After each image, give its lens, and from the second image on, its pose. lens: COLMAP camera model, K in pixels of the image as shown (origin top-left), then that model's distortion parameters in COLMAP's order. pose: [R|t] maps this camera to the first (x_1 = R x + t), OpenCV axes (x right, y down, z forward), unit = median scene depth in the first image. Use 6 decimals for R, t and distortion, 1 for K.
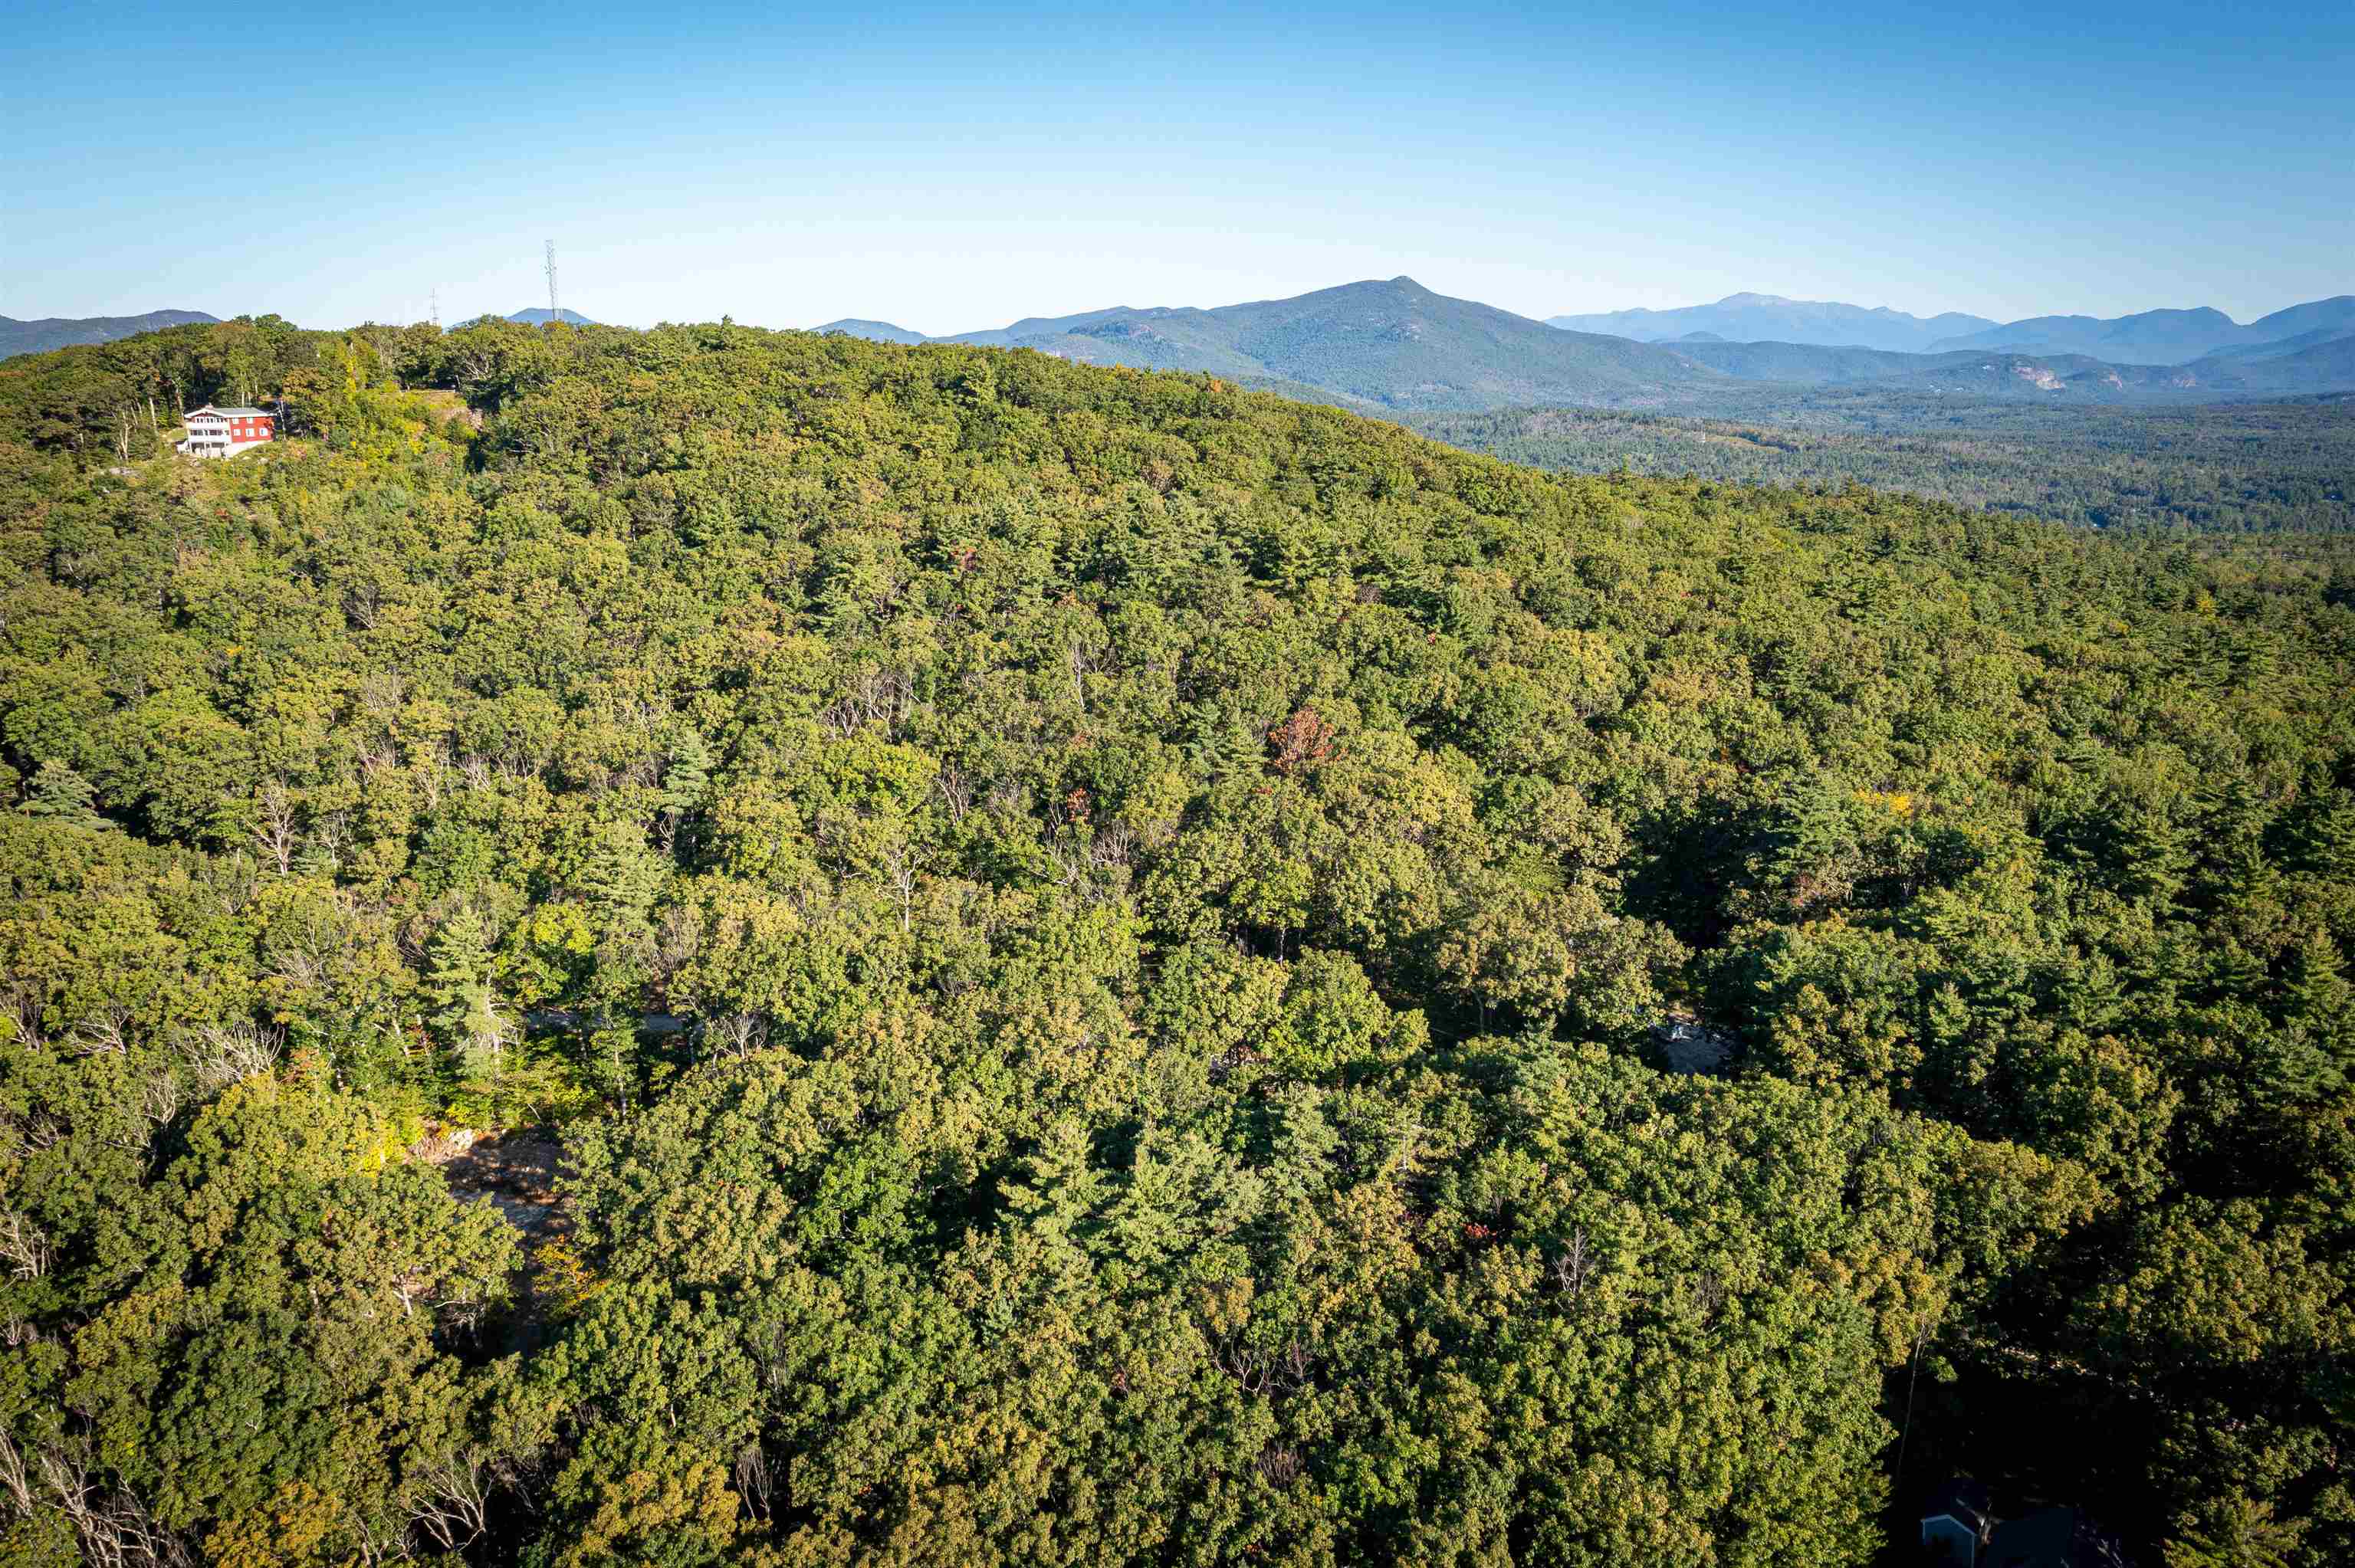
lens RADIAL K [[1886.1, 0, 1174.9], [0, 1886.1, 780.3], [0, 0, 1]] dist [-0.000898, 0.005605]
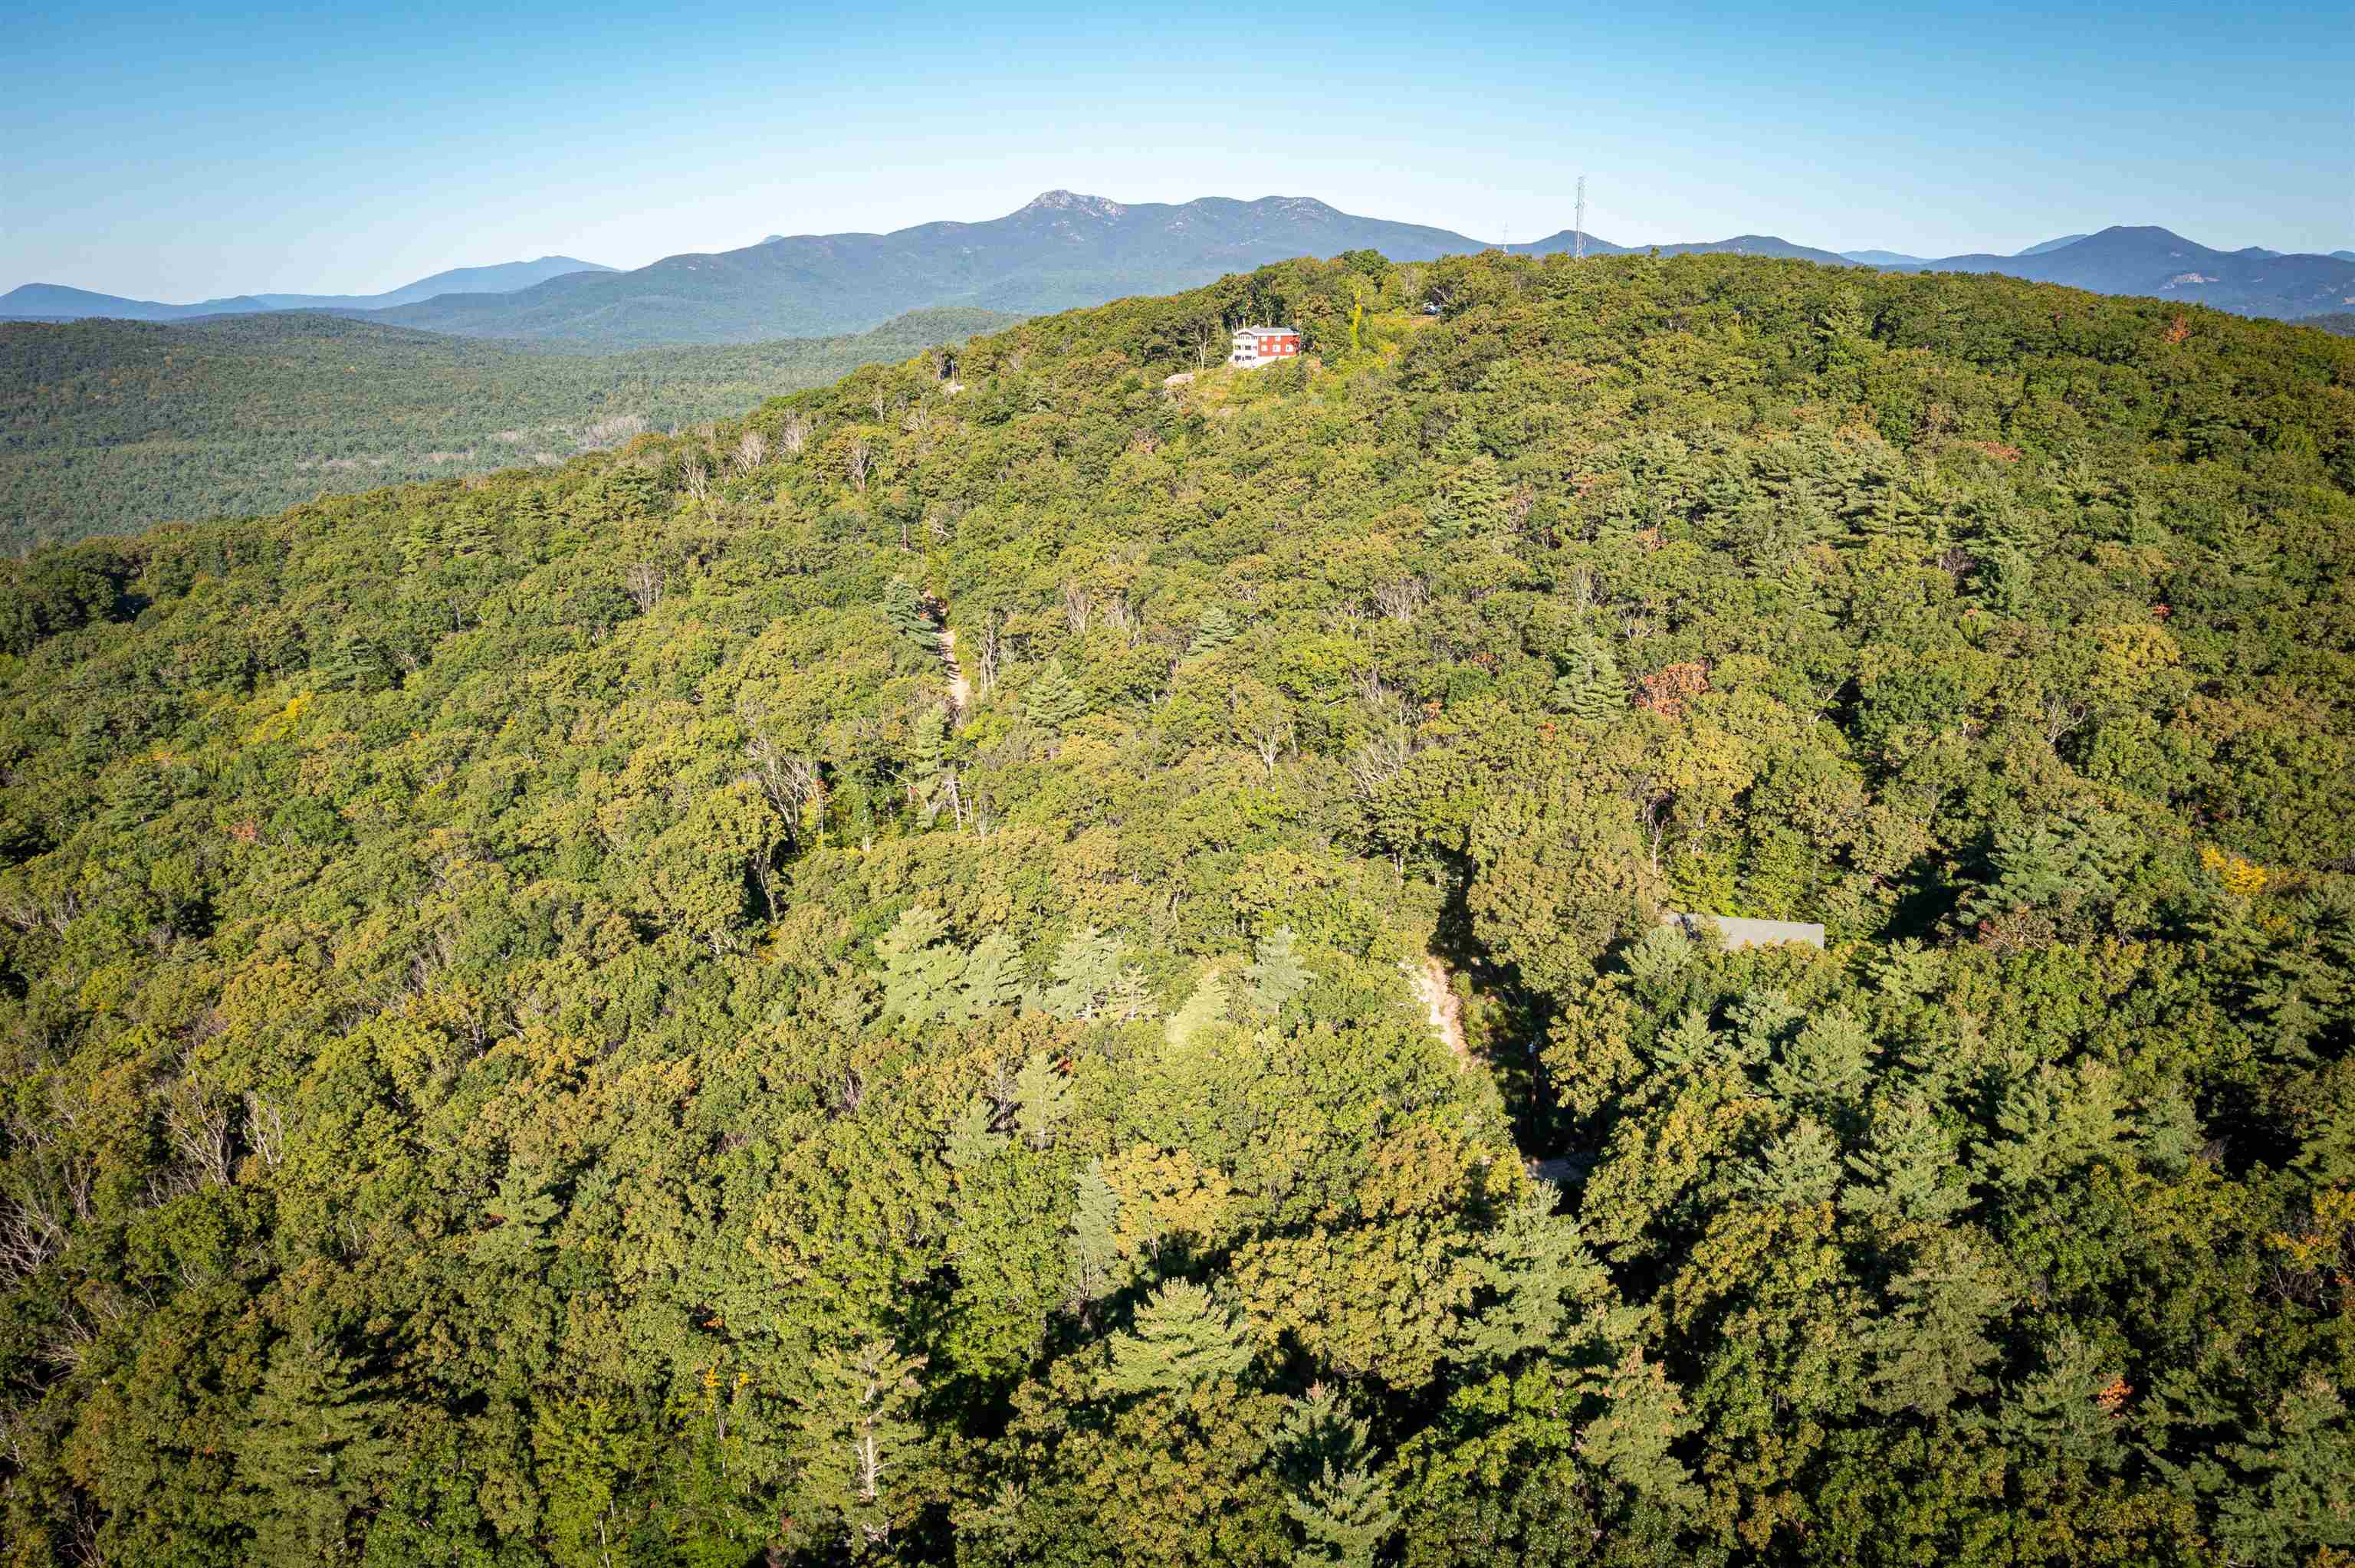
lens RADIAL K [[1886.1, 0, 1177.2], [0, 1886.1, 783.2], [0, 0, 1]] dist [-0.000898, 0.005605]
pose [[0.728185, 0.176231, -0.662336, 0.613201], [-0.142490, 0.984189, 0.105211, -0.049016], [0.670405, 0.017763, 0.741783, 0.098914]]
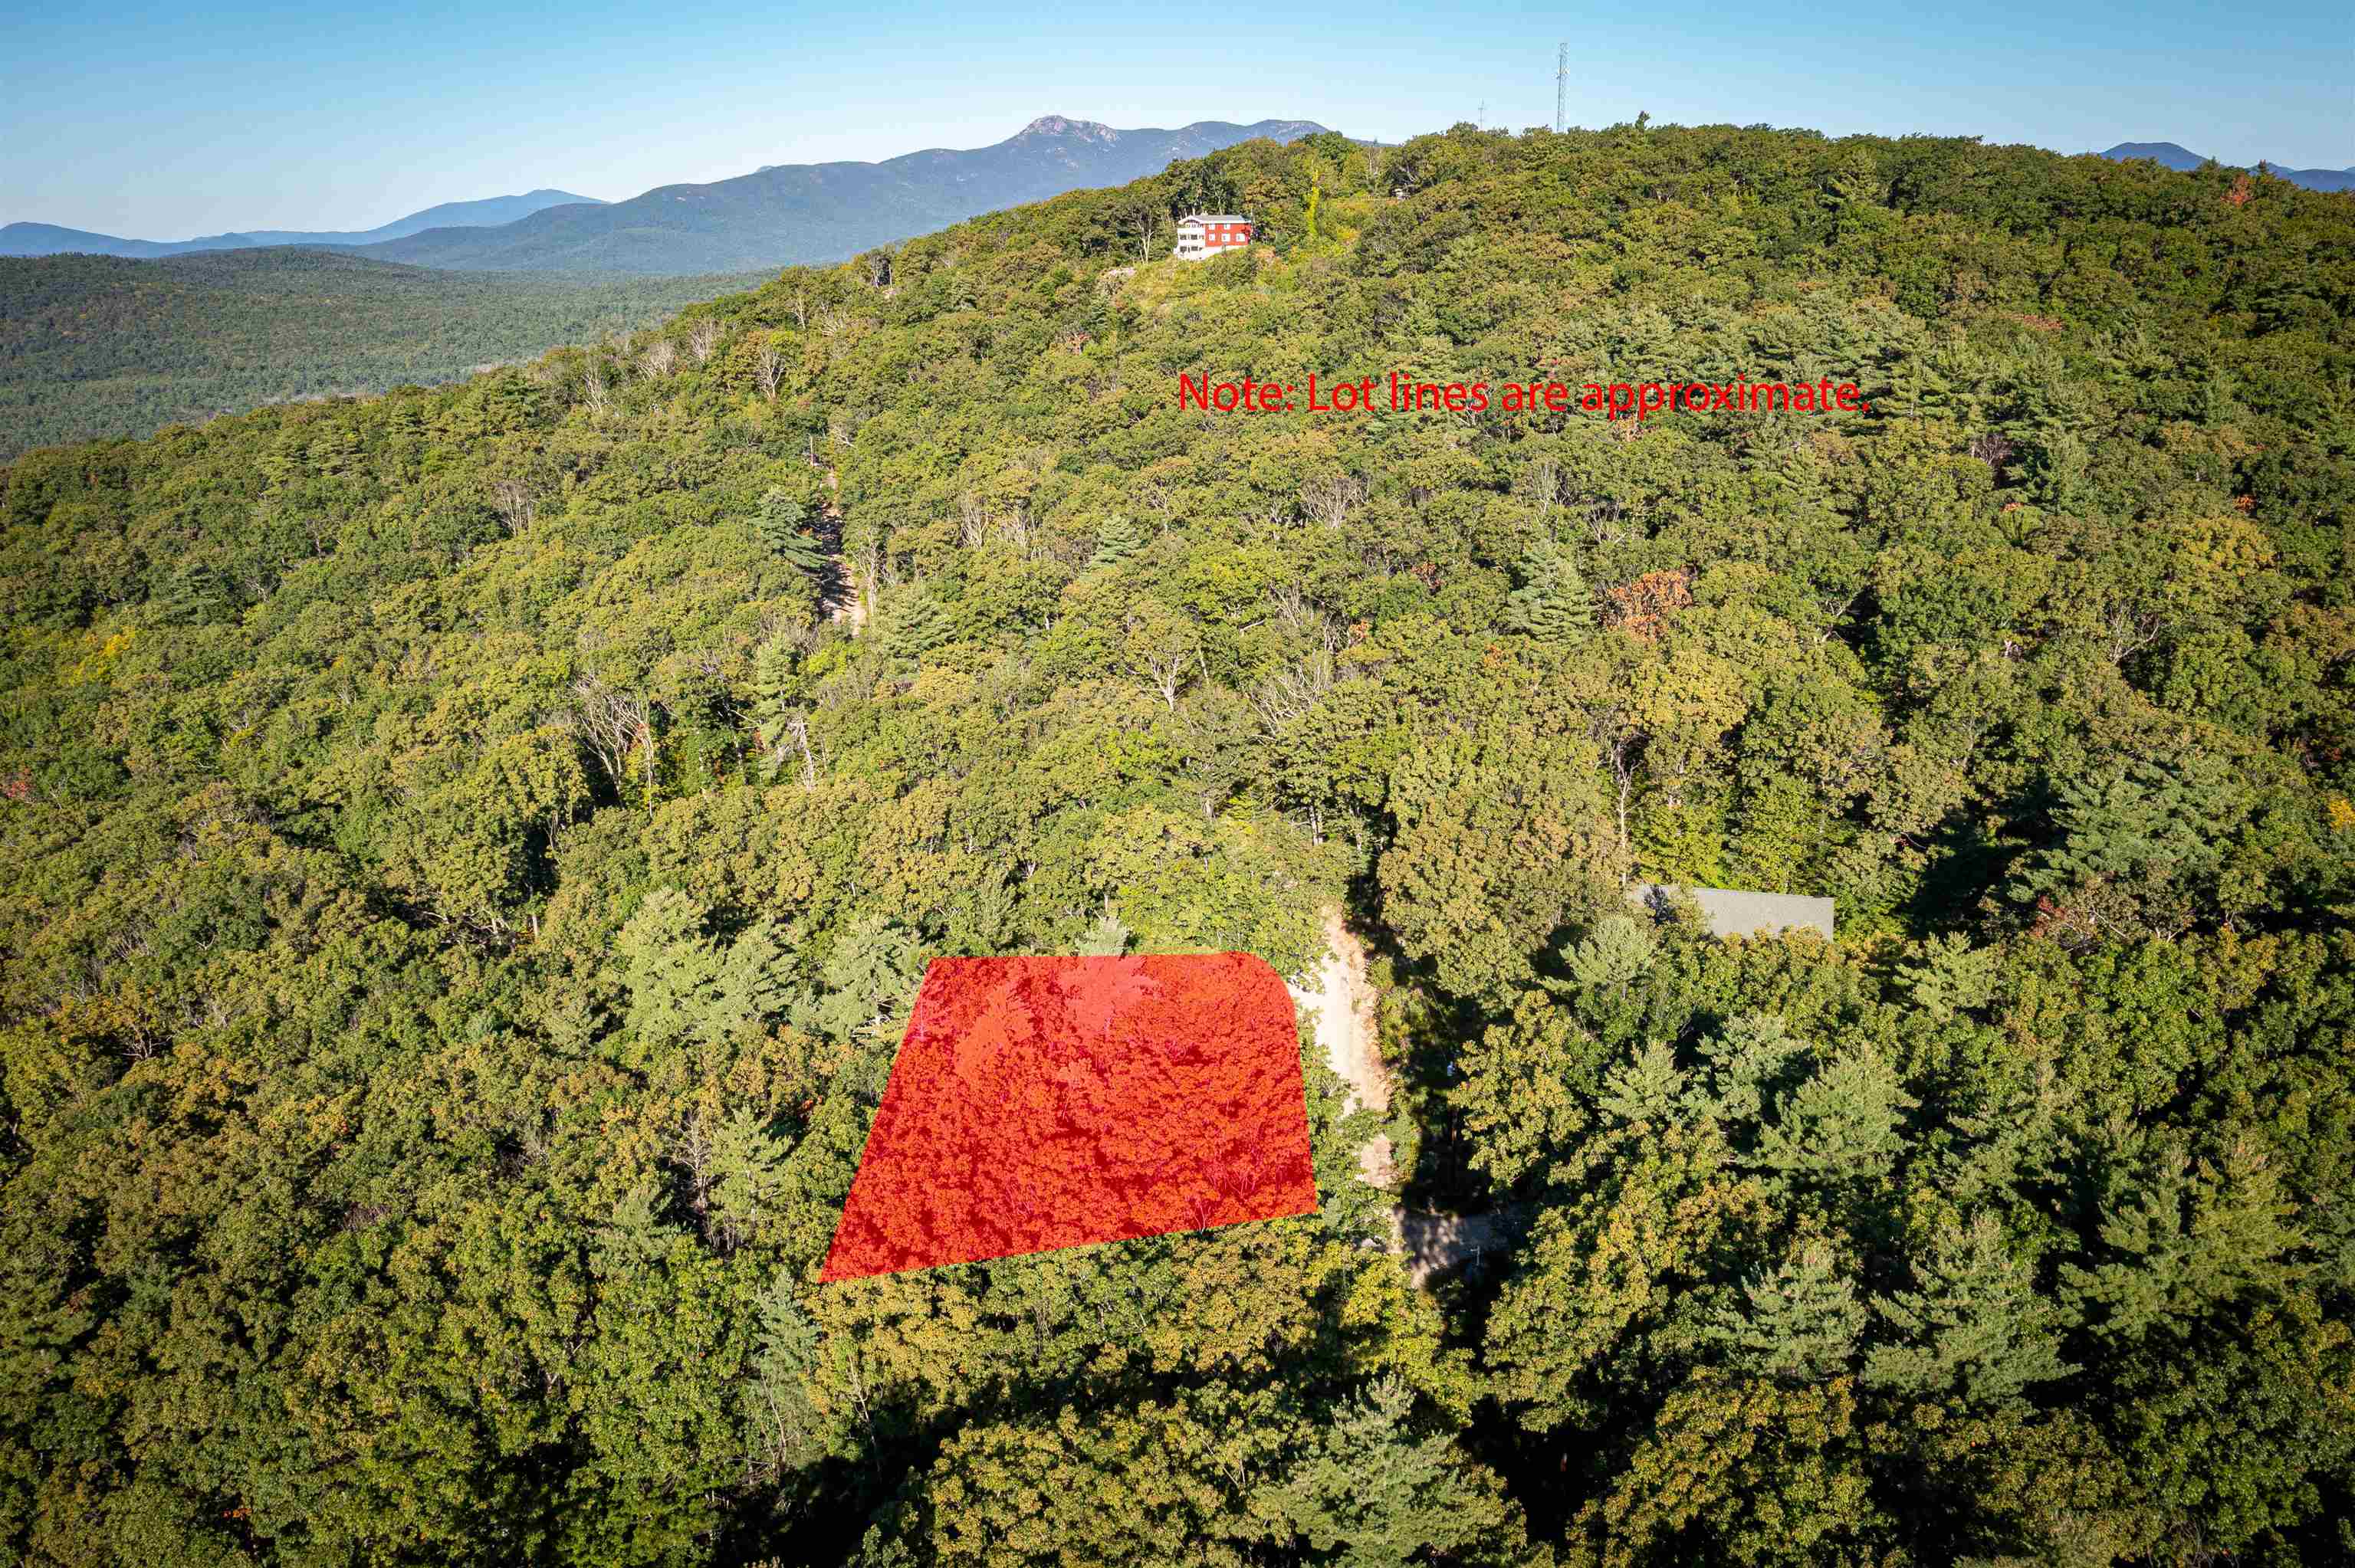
lens RADIAL K [[1886.1, 0, 1174.9], [0, 1886.1, 787.3], [0, 0, 1]] dist [-0.000898, 0.005605]
pose [[0.727847, 0.194470, -0.657586, 0.527520], [-0.133665, 0.980785, 0.142105, -0.039858], [0.672586, -0.015535, 0.739856, 0.293519]]
